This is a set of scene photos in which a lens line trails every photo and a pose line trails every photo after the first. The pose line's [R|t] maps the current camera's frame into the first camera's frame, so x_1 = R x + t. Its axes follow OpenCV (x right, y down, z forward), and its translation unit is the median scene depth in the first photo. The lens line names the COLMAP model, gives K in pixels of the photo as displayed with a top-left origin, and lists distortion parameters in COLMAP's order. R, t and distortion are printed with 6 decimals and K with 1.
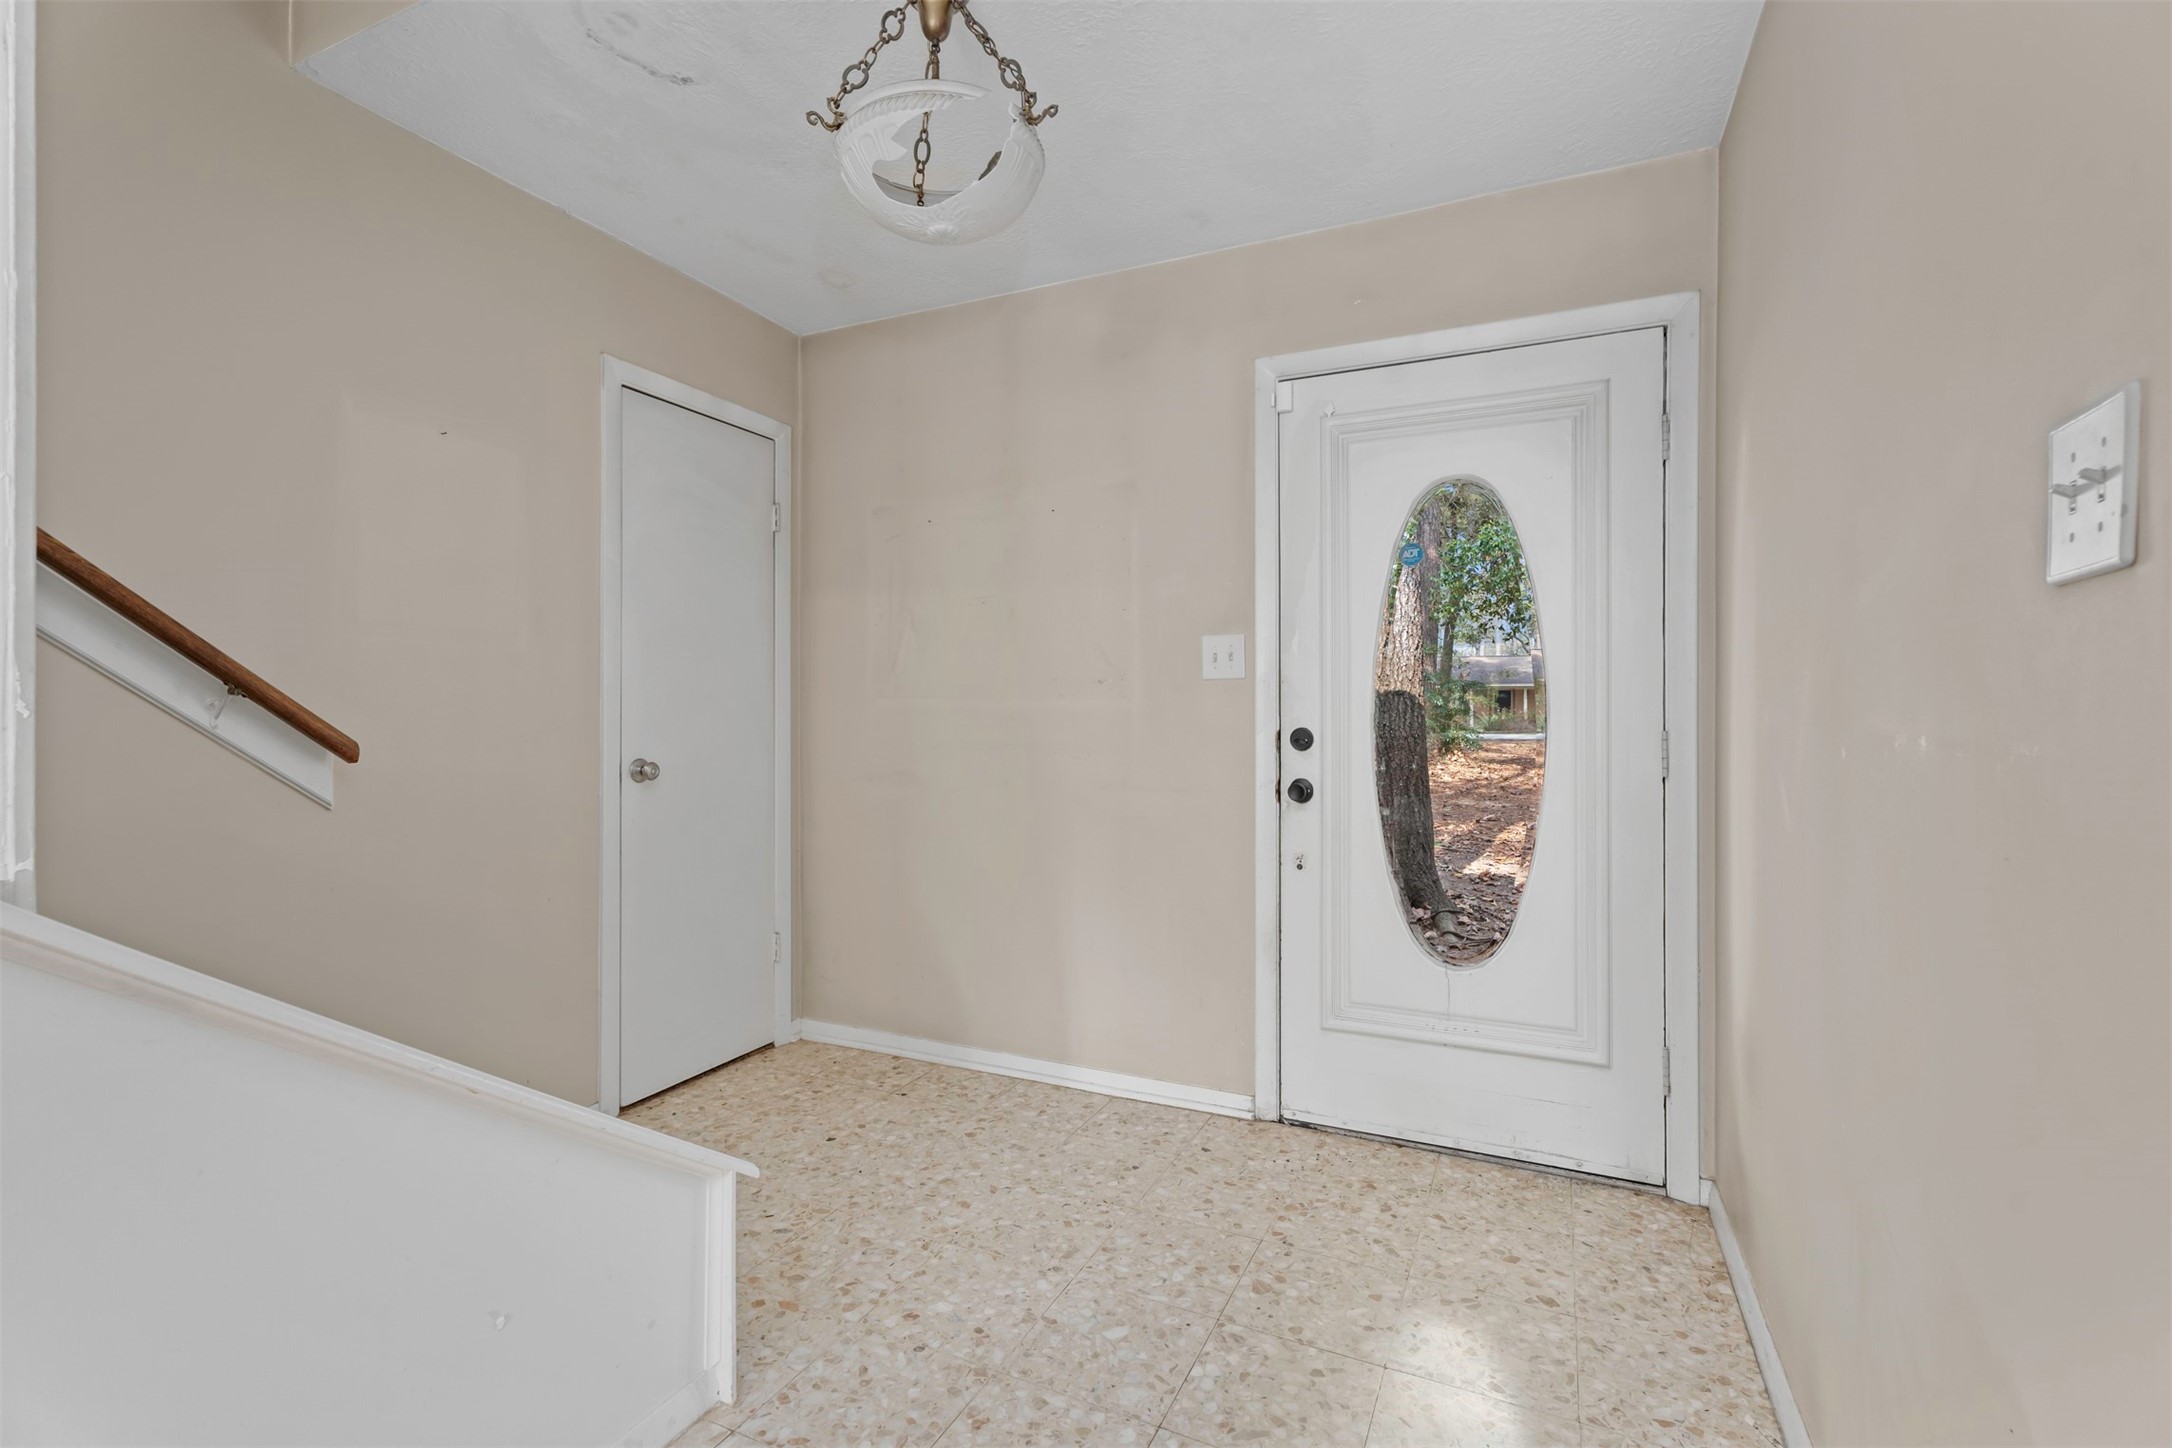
lens RADIAL K [[982.3, 0, 1080.0], [0, 982.3, 702.2], [0, 0, 1]] dist [-0.002143, 0.002103]
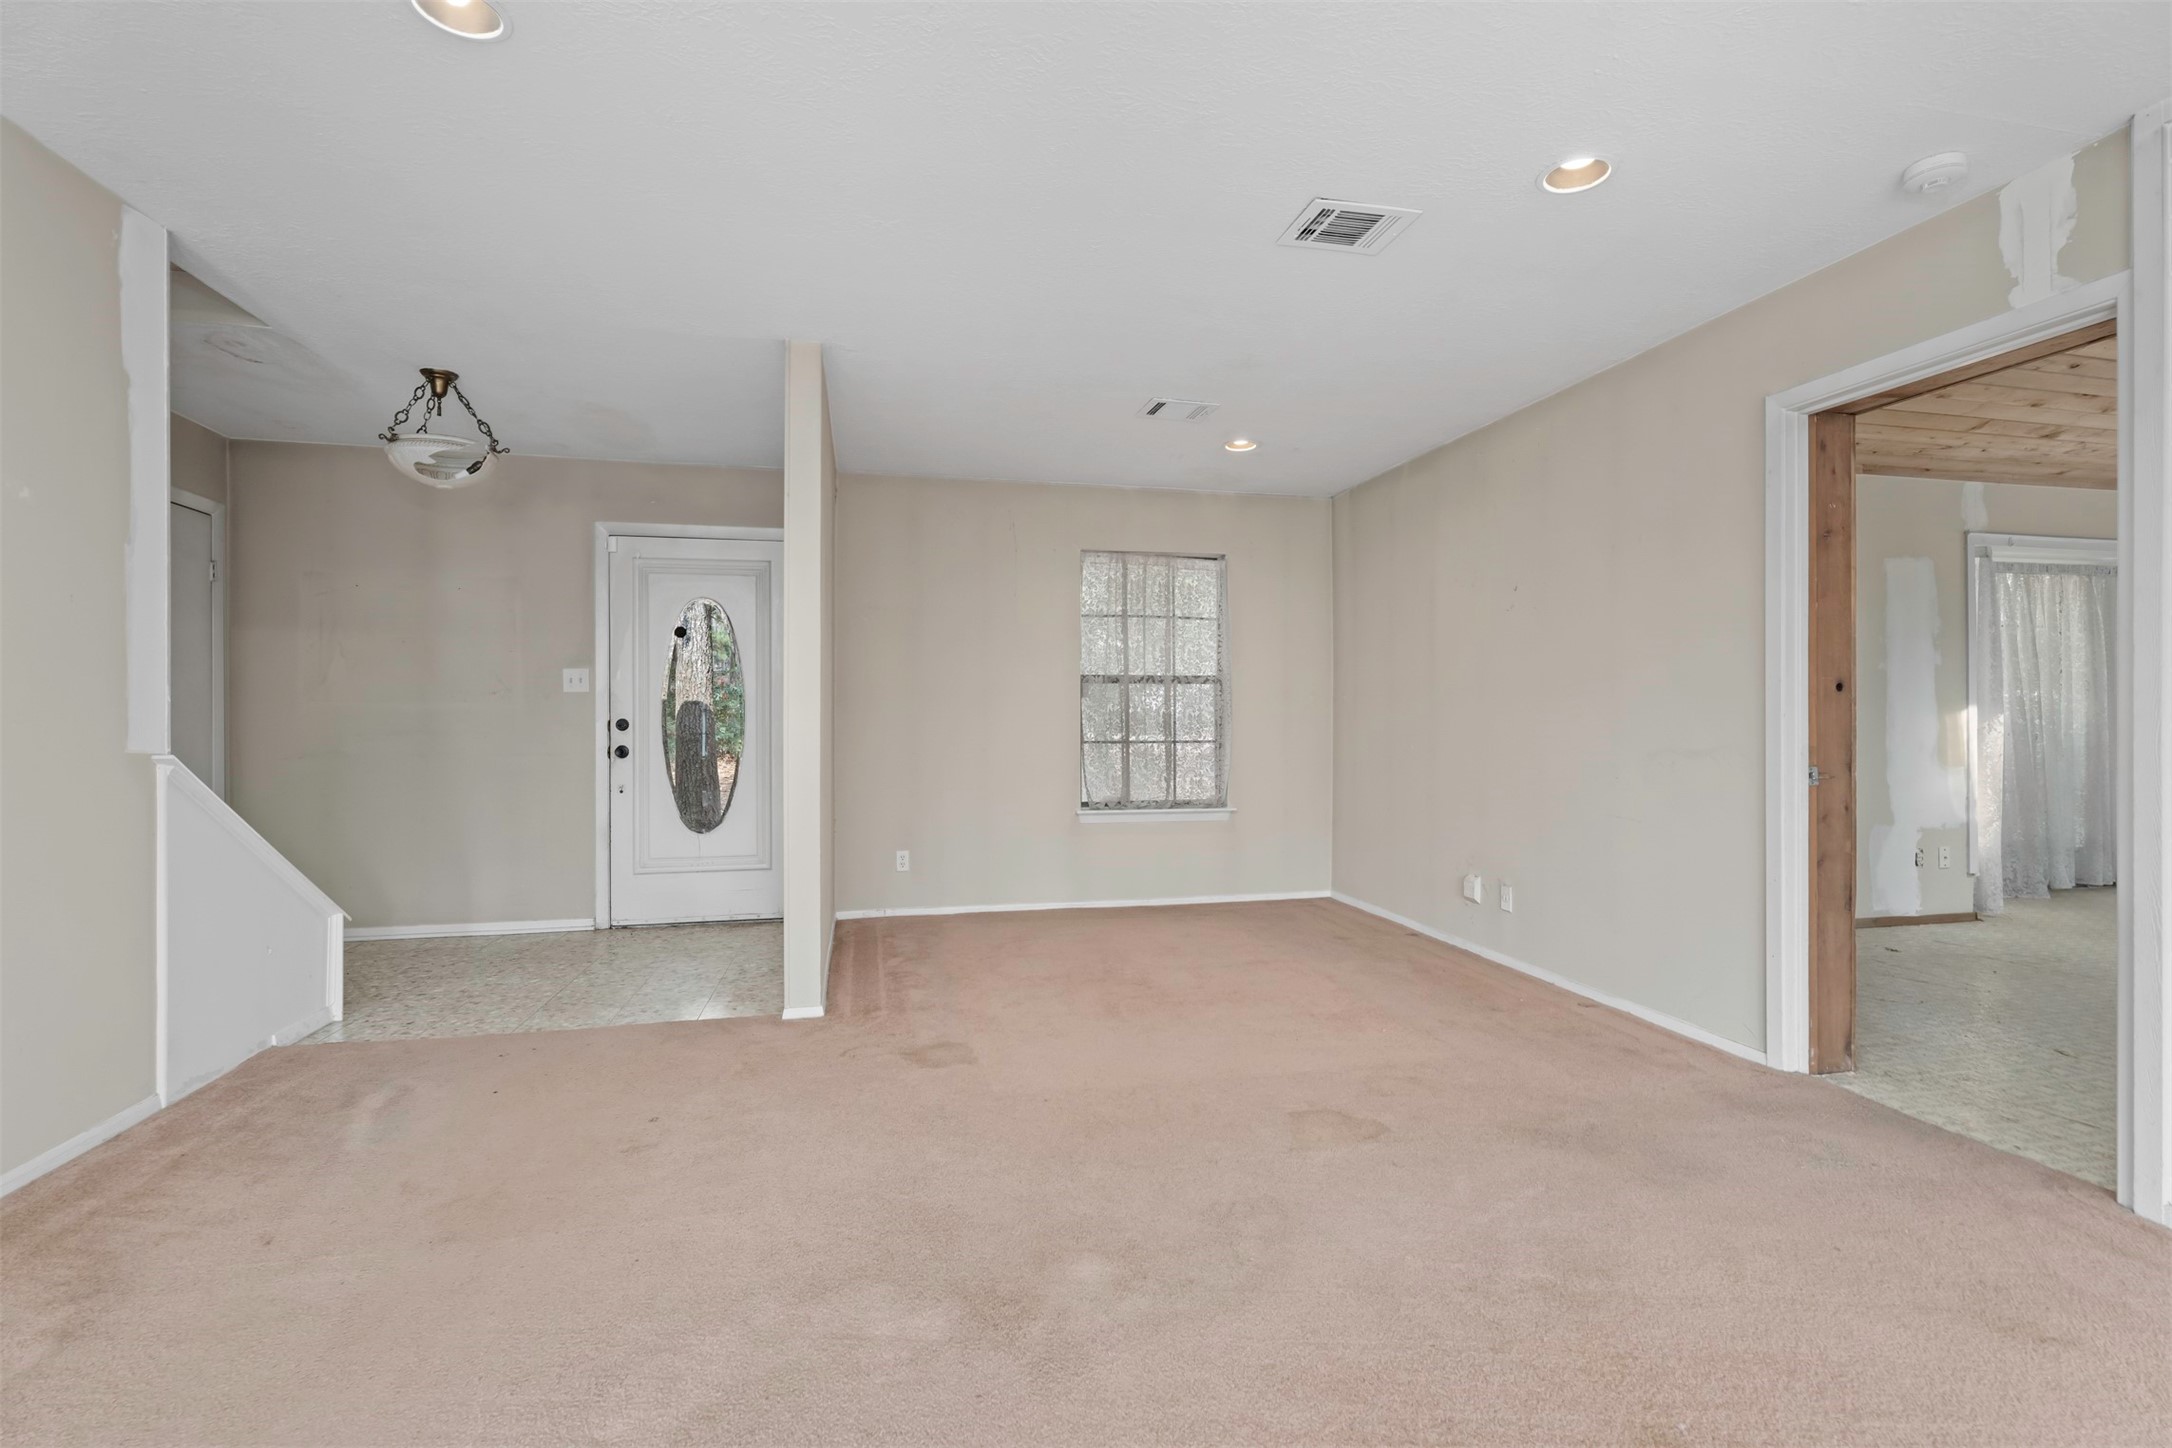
lens RADIAL K [[982.3, 0, 1090.3], [0, 982.3, 715.5], [0, 0, 1]] dist [-0.002143, 0.002103]
pose [[0.787666, -0.000825, 0.616102, -0.231799], [0.000757, 1.000000, 0.000371, 0.019650], [-0.616102, 0.000175, 0.787666, -1.054567]]
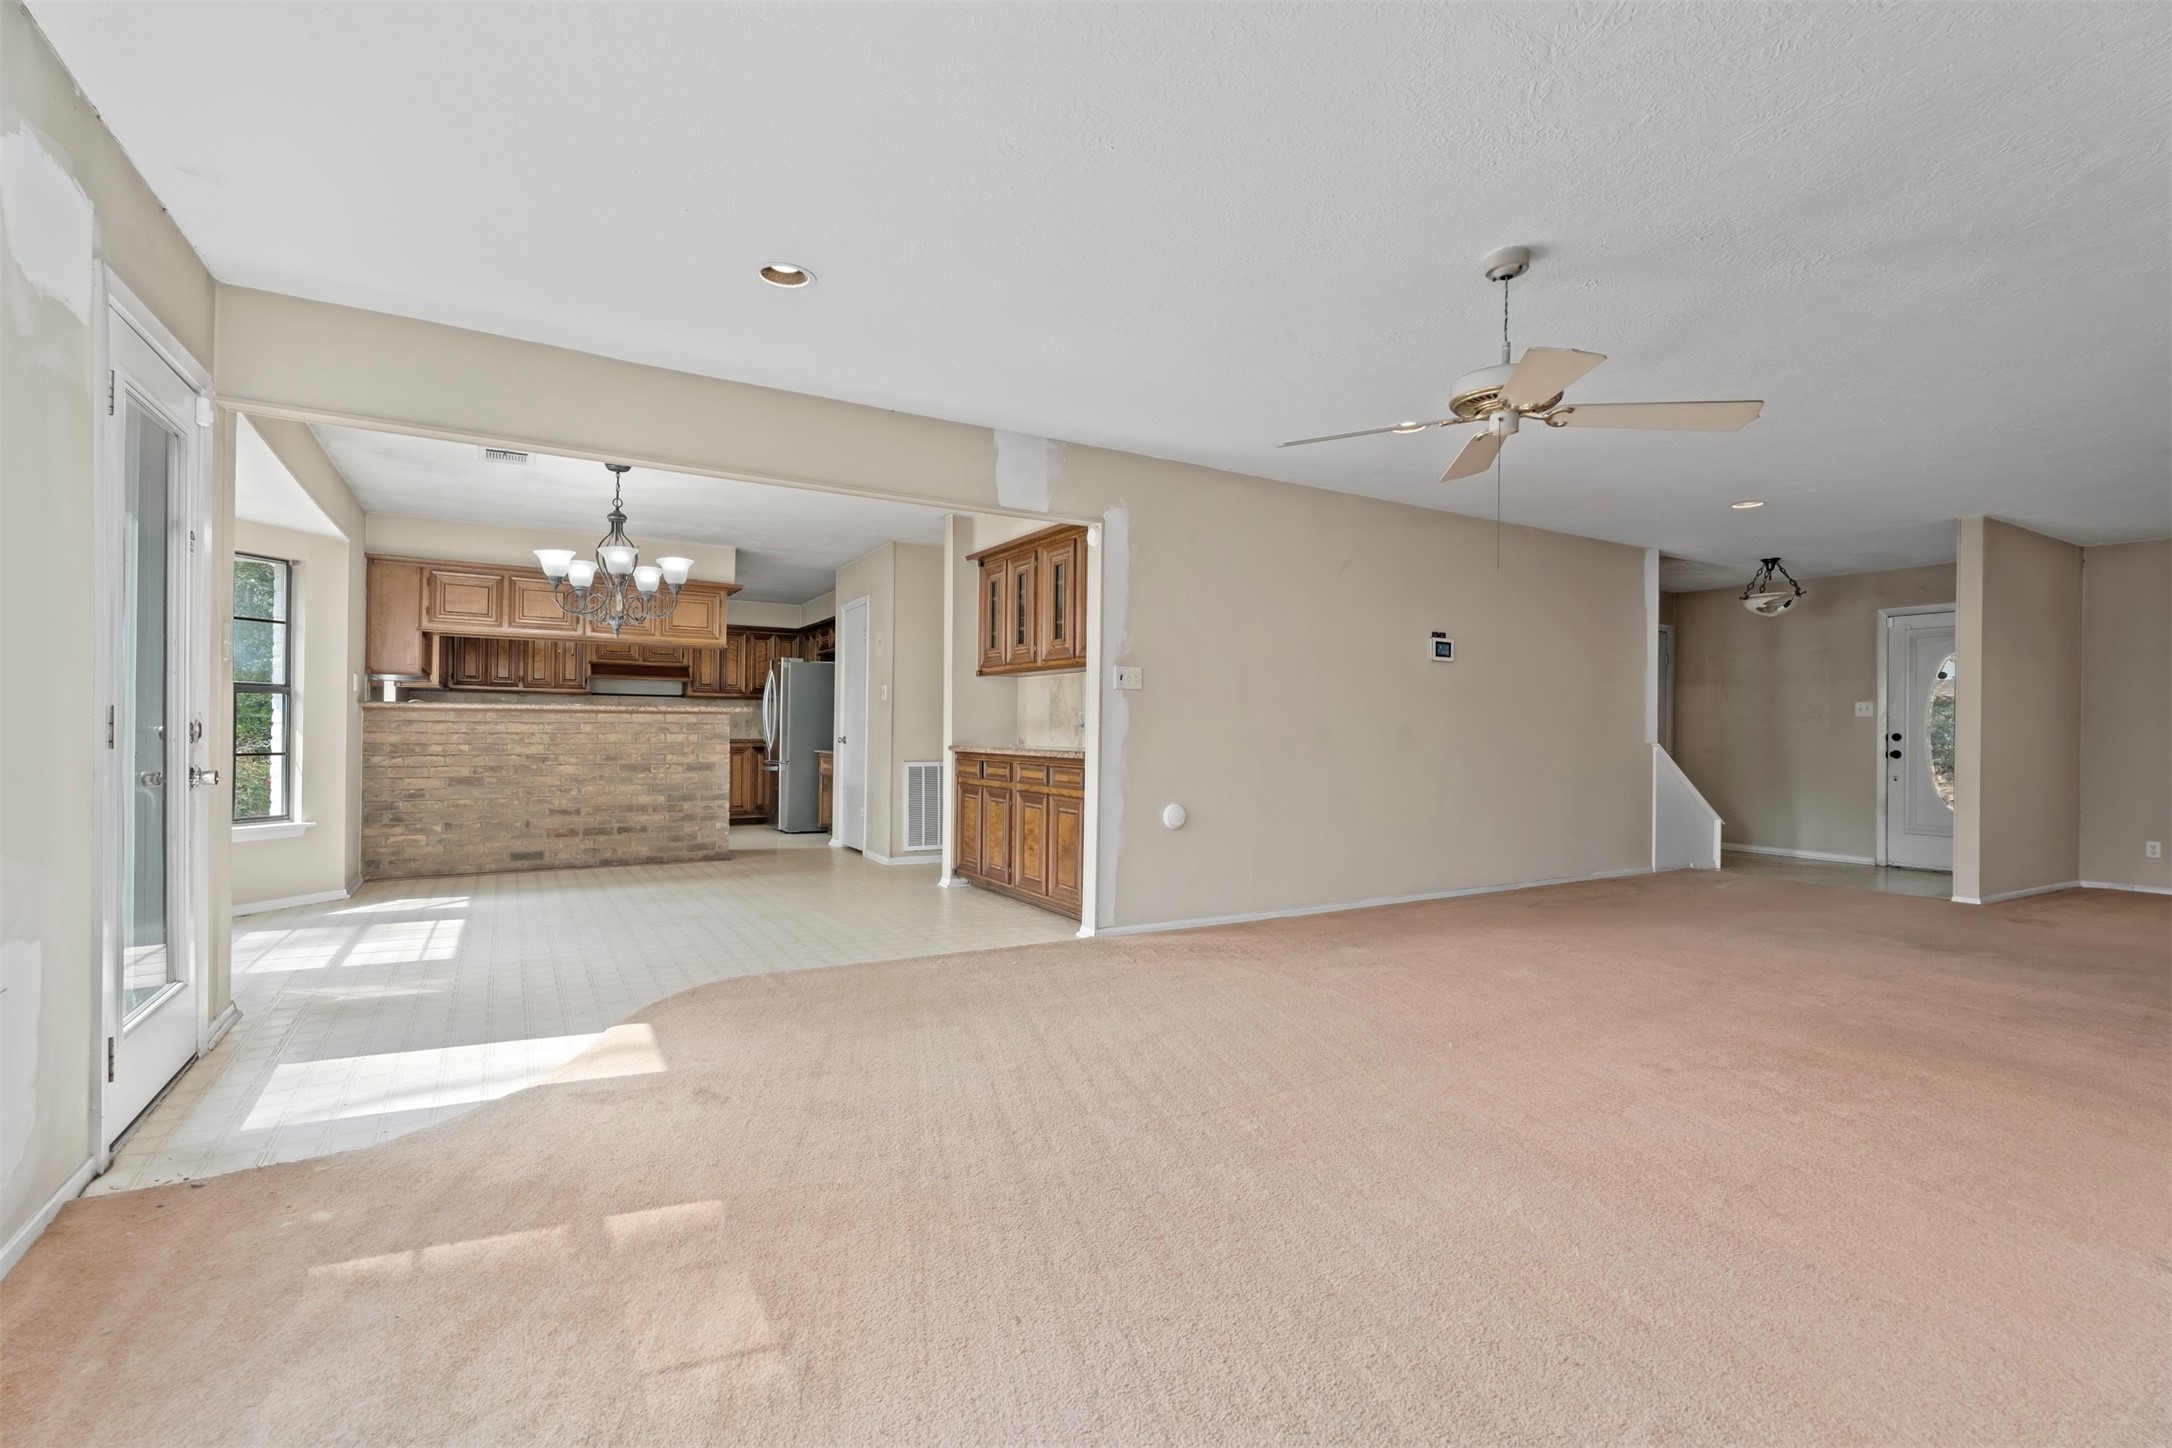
lens RADIAL K [[982.3, 0, 1072.6], [0, 982.3, 730.7], [0, 0, 1]] dist [-0.002143, 0.002103]
pose [[0.826562, 0.008027, -0.562788, -0.164225], [-0.008100, 0.999964, 0.002367, 0.031464], [0.562787, 0.002602, 0.826598, -2.857109]]
